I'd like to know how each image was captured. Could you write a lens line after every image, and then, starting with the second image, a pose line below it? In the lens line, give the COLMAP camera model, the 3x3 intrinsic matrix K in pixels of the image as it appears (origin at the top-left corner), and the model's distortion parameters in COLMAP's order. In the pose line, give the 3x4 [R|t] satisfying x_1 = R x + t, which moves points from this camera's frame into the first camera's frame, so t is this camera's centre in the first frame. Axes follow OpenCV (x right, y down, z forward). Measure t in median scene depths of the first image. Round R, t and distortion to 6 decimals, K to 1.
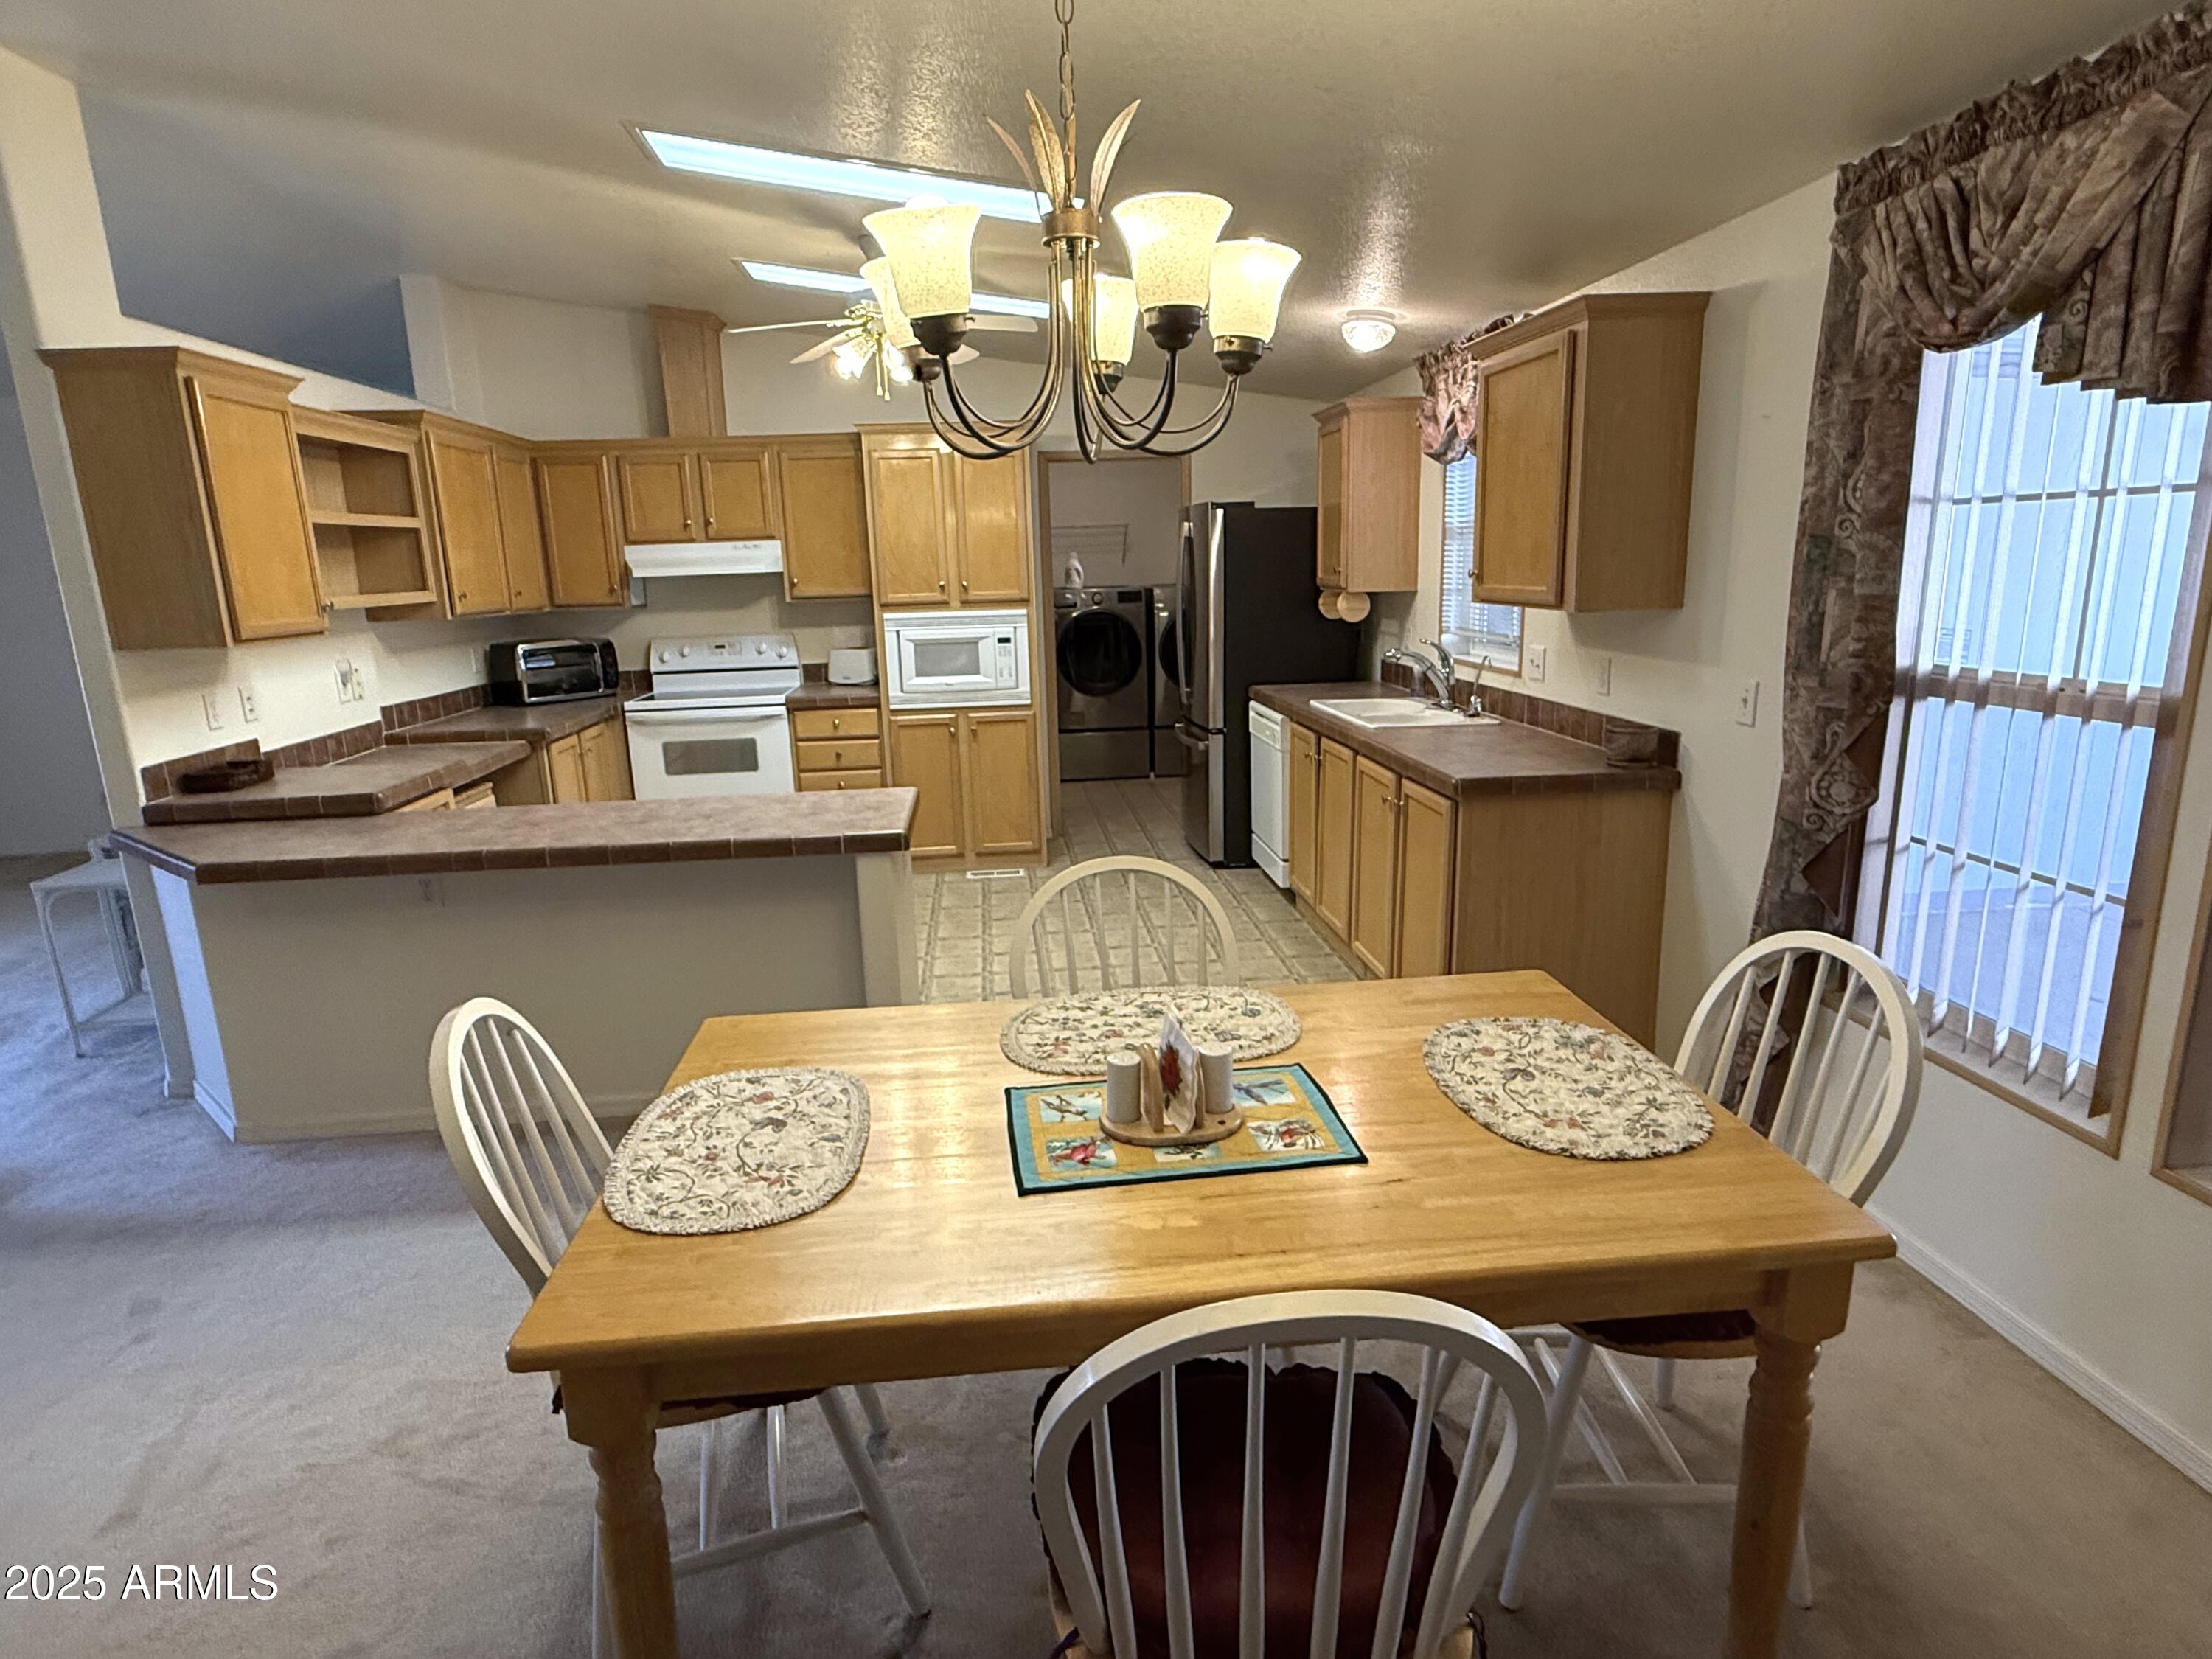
lens RADIAL K [[1198.3, 0, 1102.2], [0, 1198.3, 828.3], [0, 0, 1]] dist [0.004551, -0.002563]
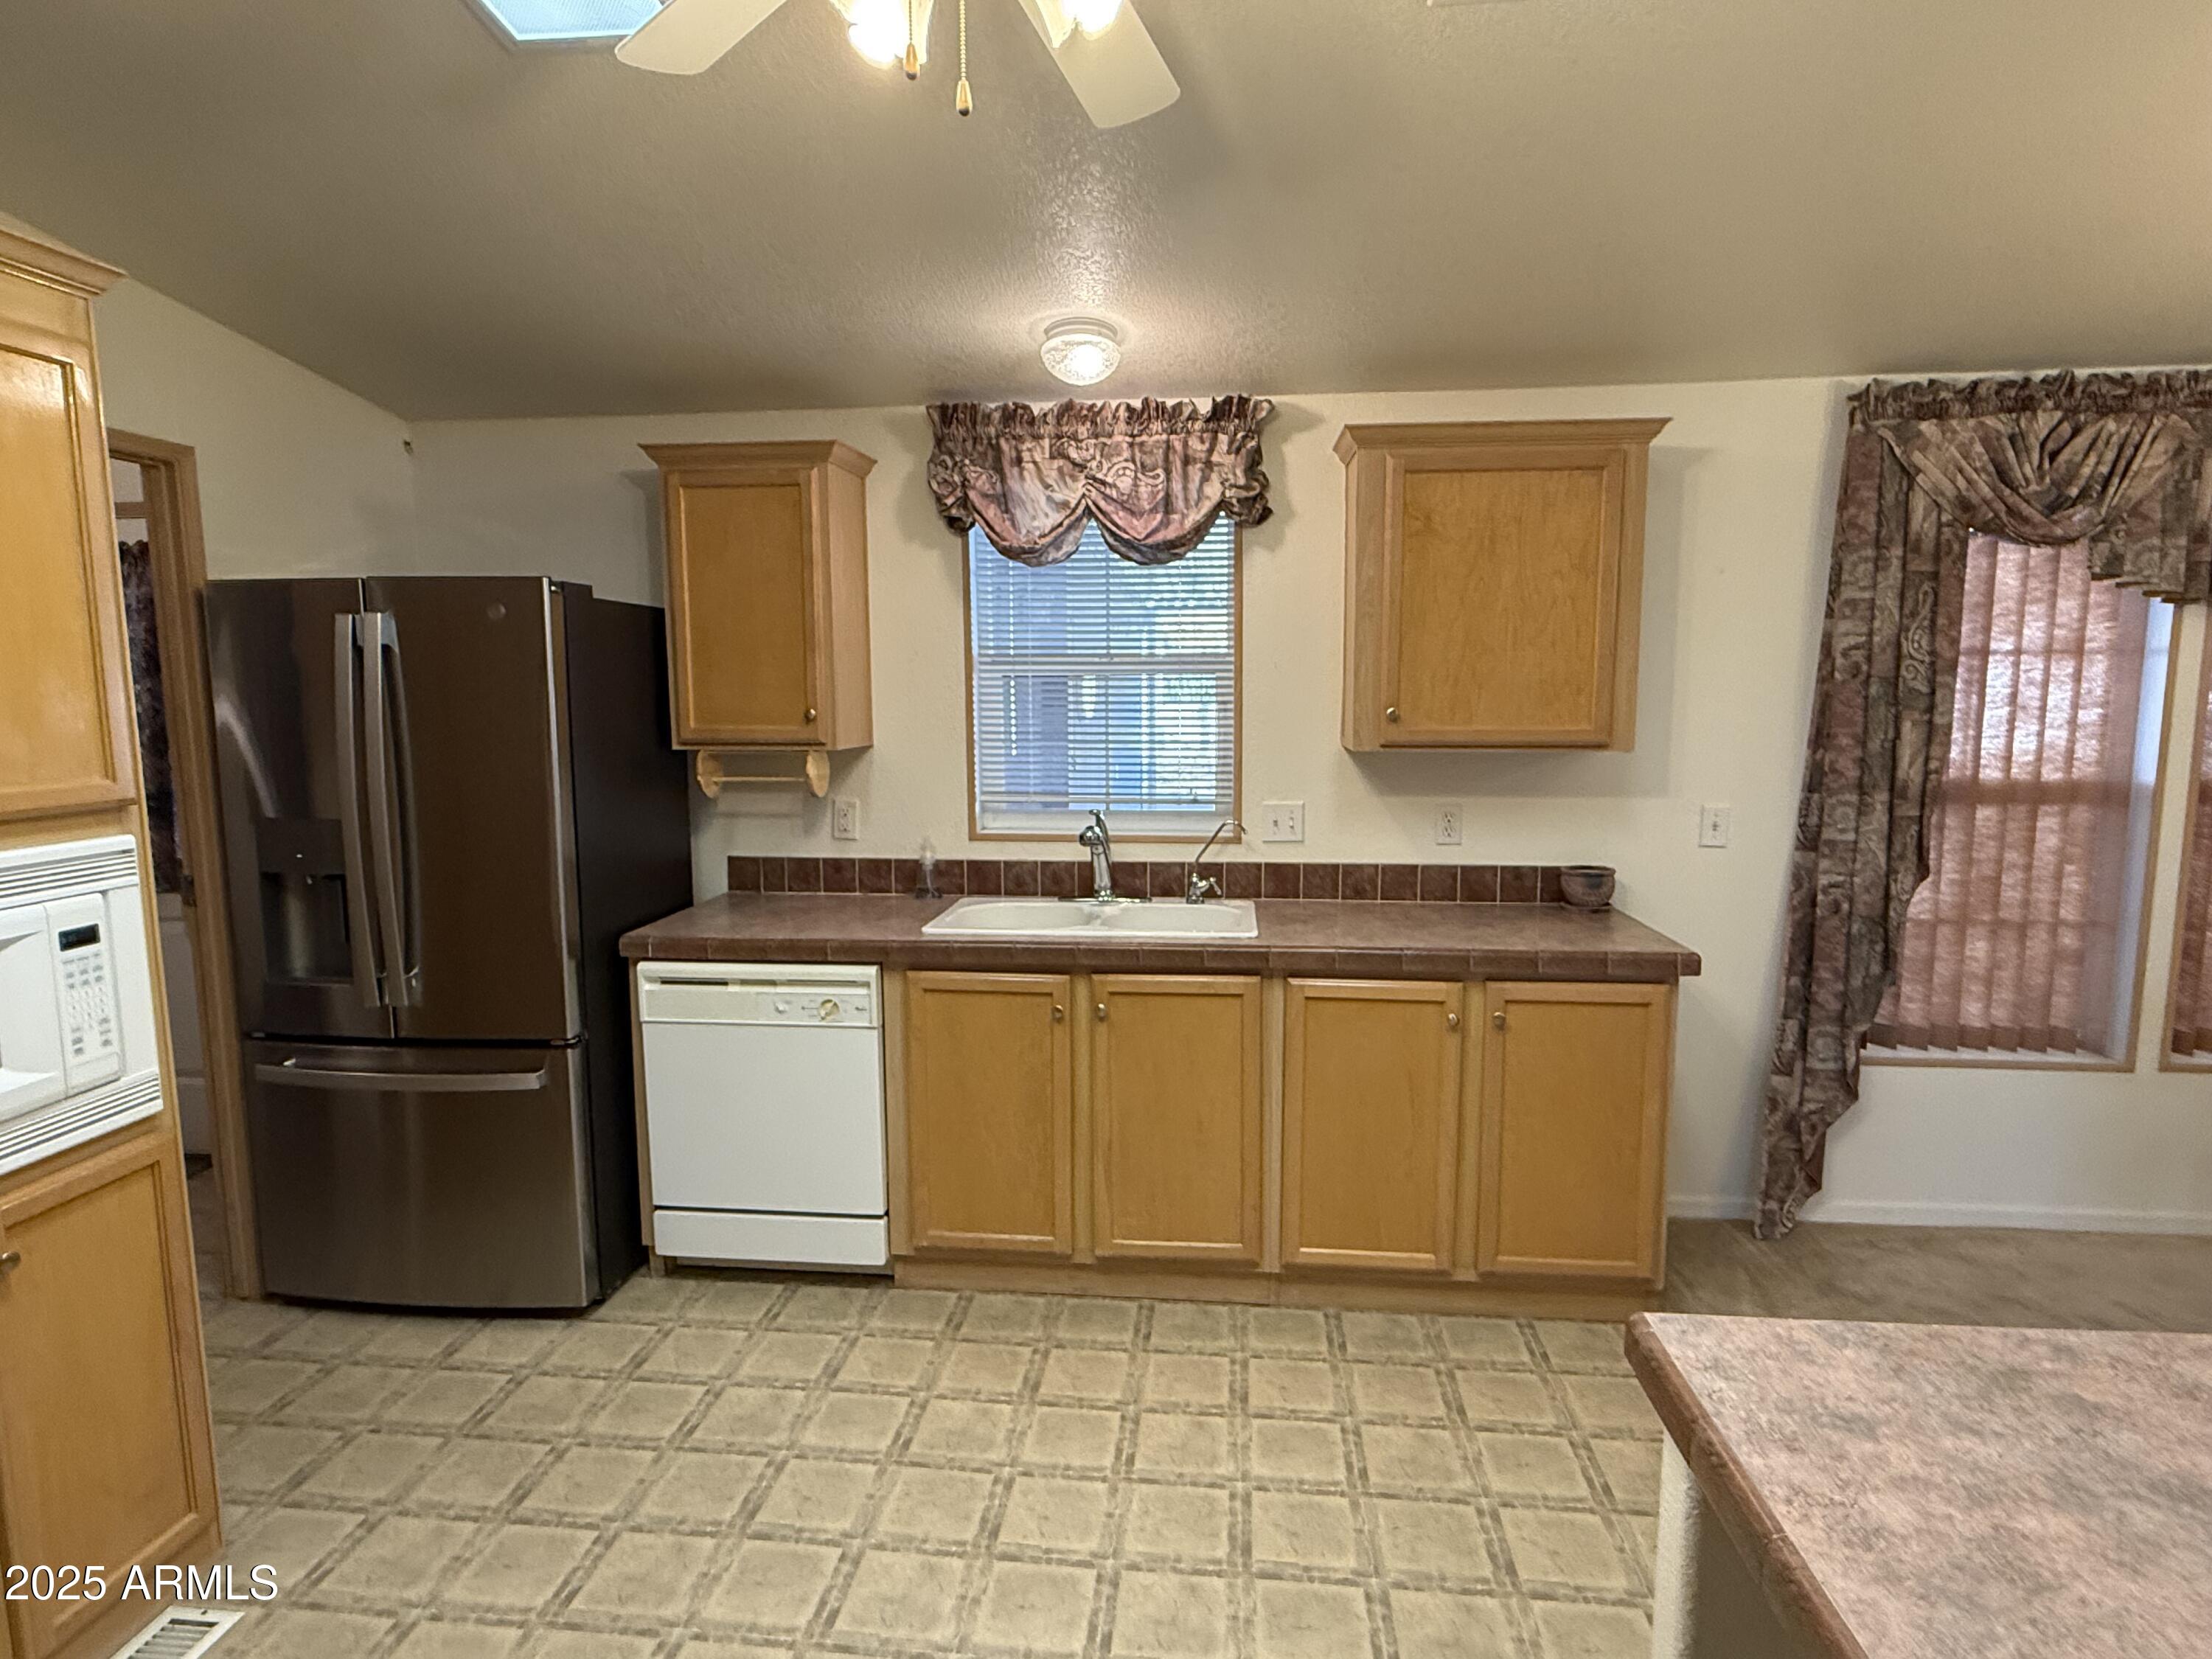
lens RADIAL K [[1198.3, 0, 1103.3], [0, 1198.3, 831.0], [0, 0, 1]] dist [0.004551, -0.002563]
pose [[0.203354, -0.093796, 0.974602, -0.332269], [0.214674, 0.975452, 0.049085, -0.142850], [-0.955281, 0.199240, 0.218498, 0.675207]]
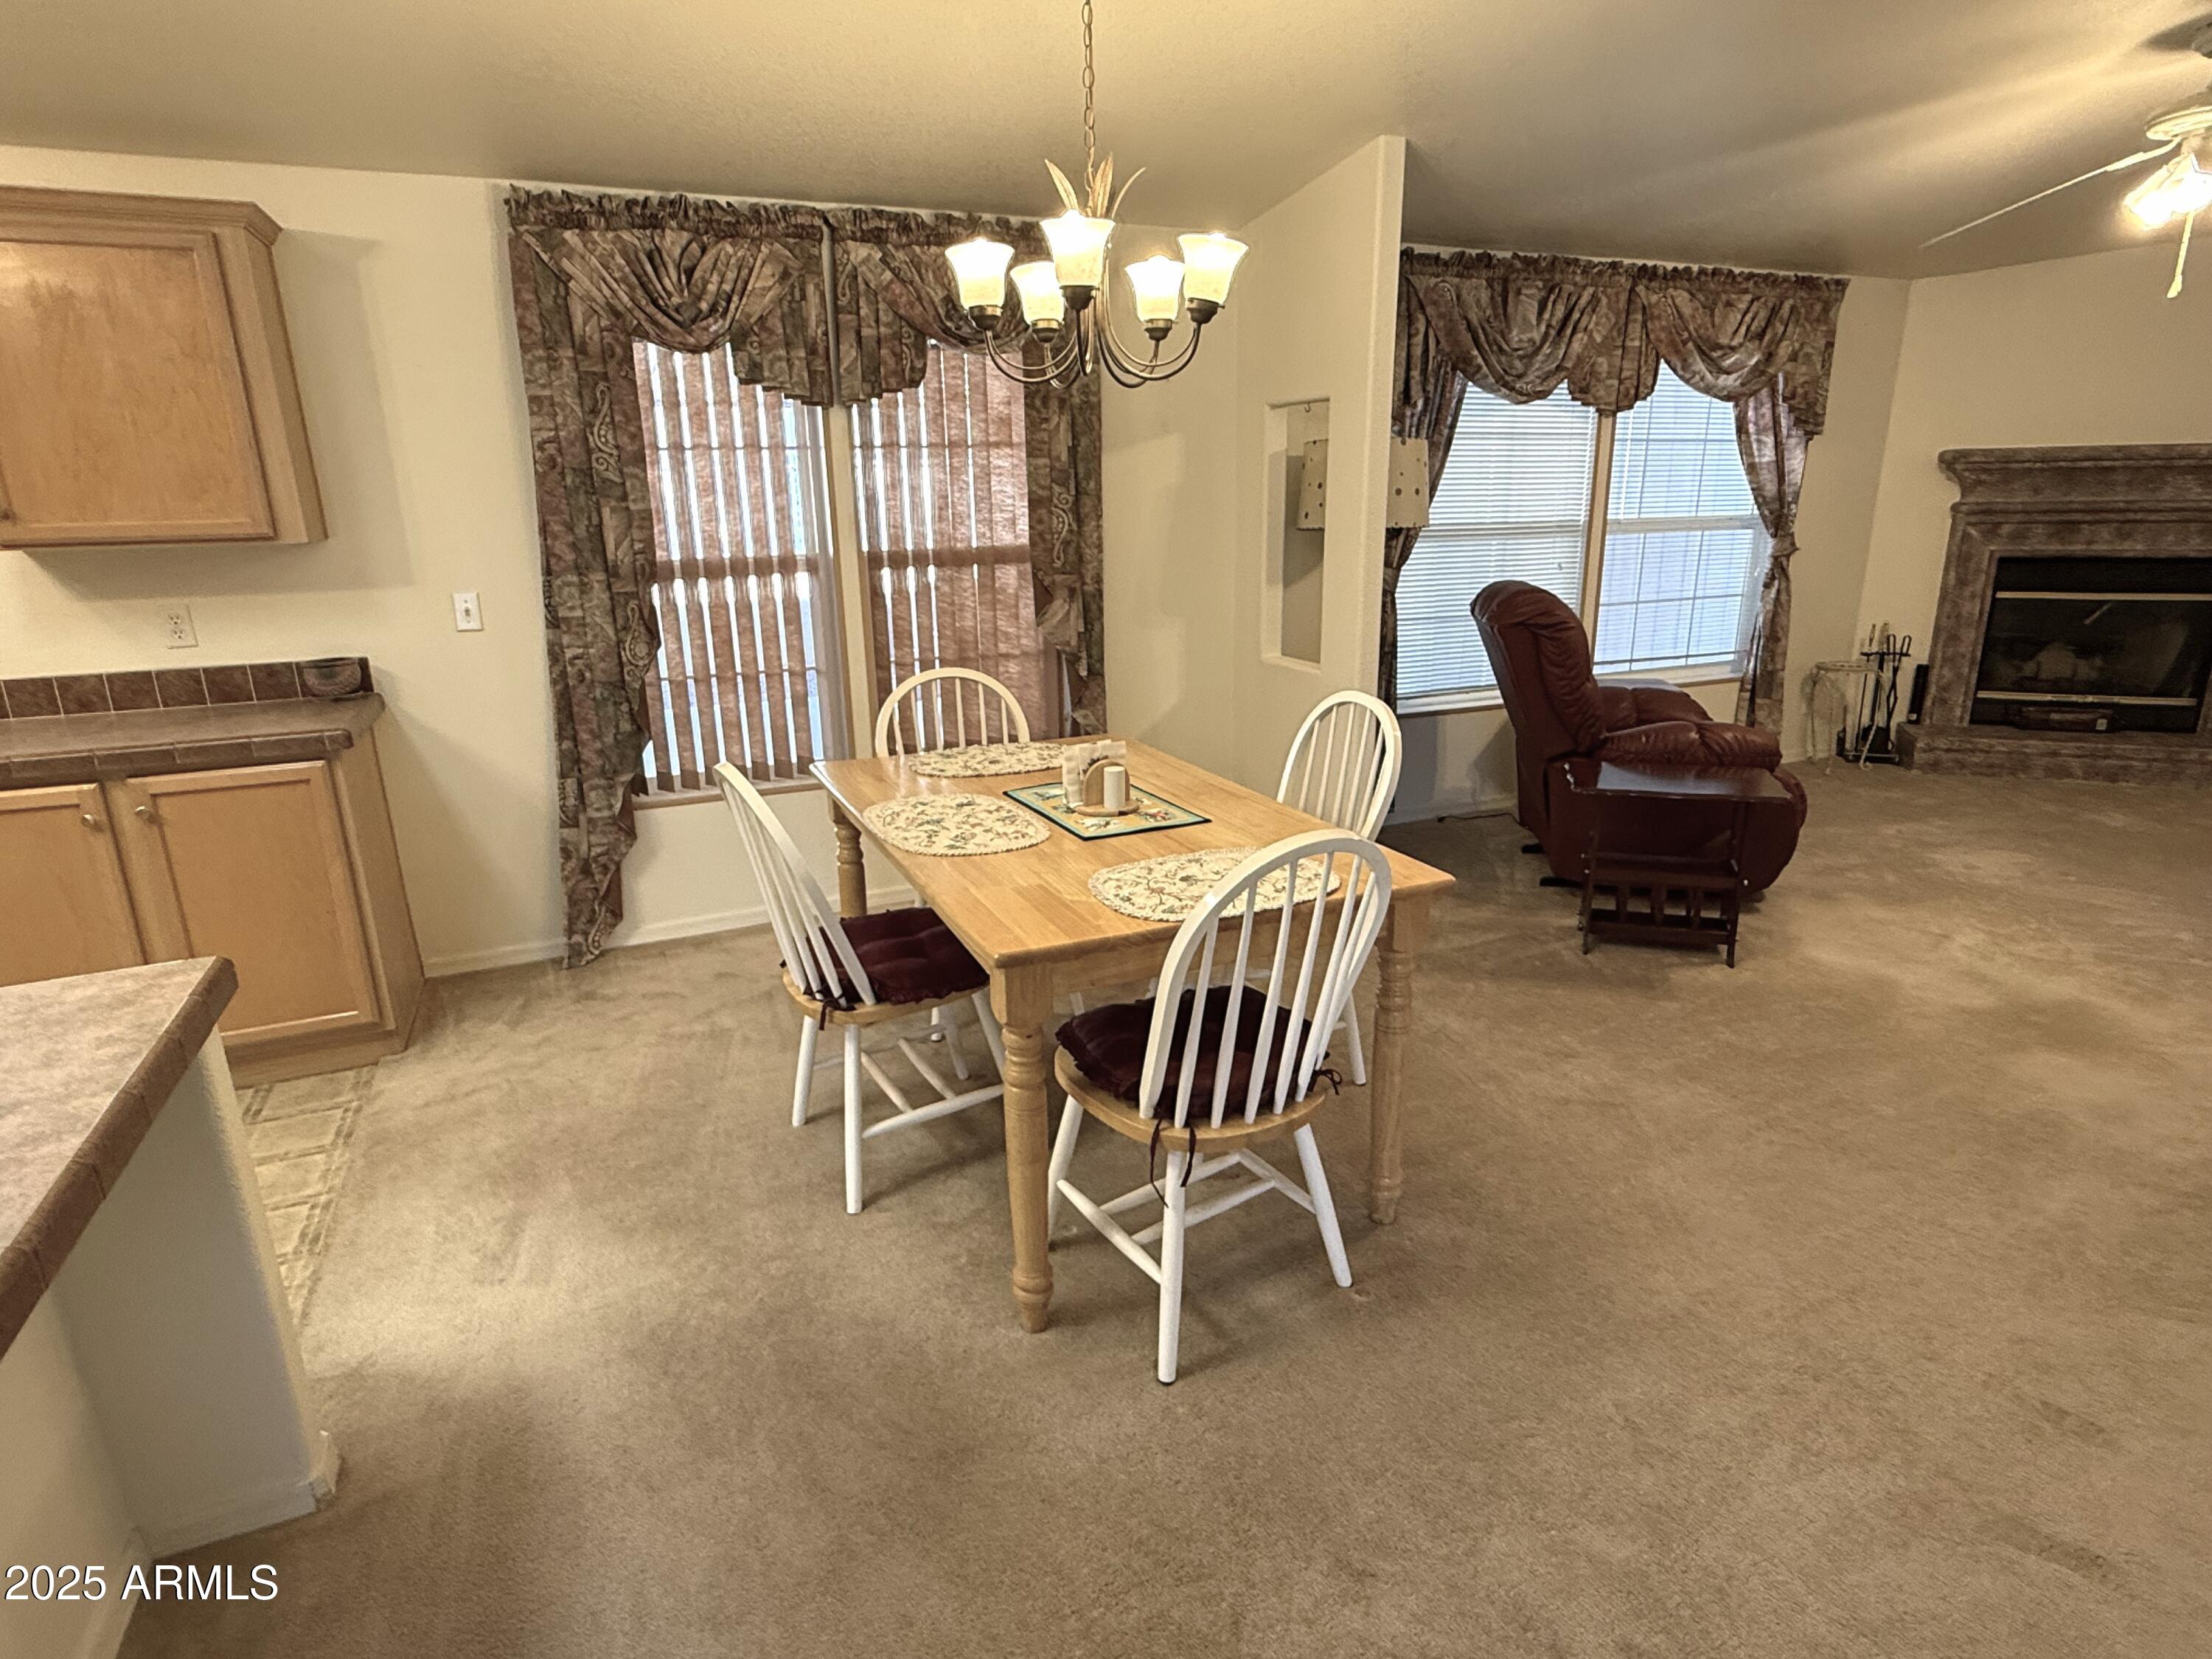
lens RADIAL K [[1198.3, 0, 1103.0], [0, 1198.3, 826.7], [0, 0, 1]] dist [0.004551, -0.002563]
pose [[-0.314938, -0.228745, 0.921135, -0.416919], [0.234843, 0.921563, 0.309145, -0.067023], [-0.919599, 0.313684, -0.236516, 0.401669]]
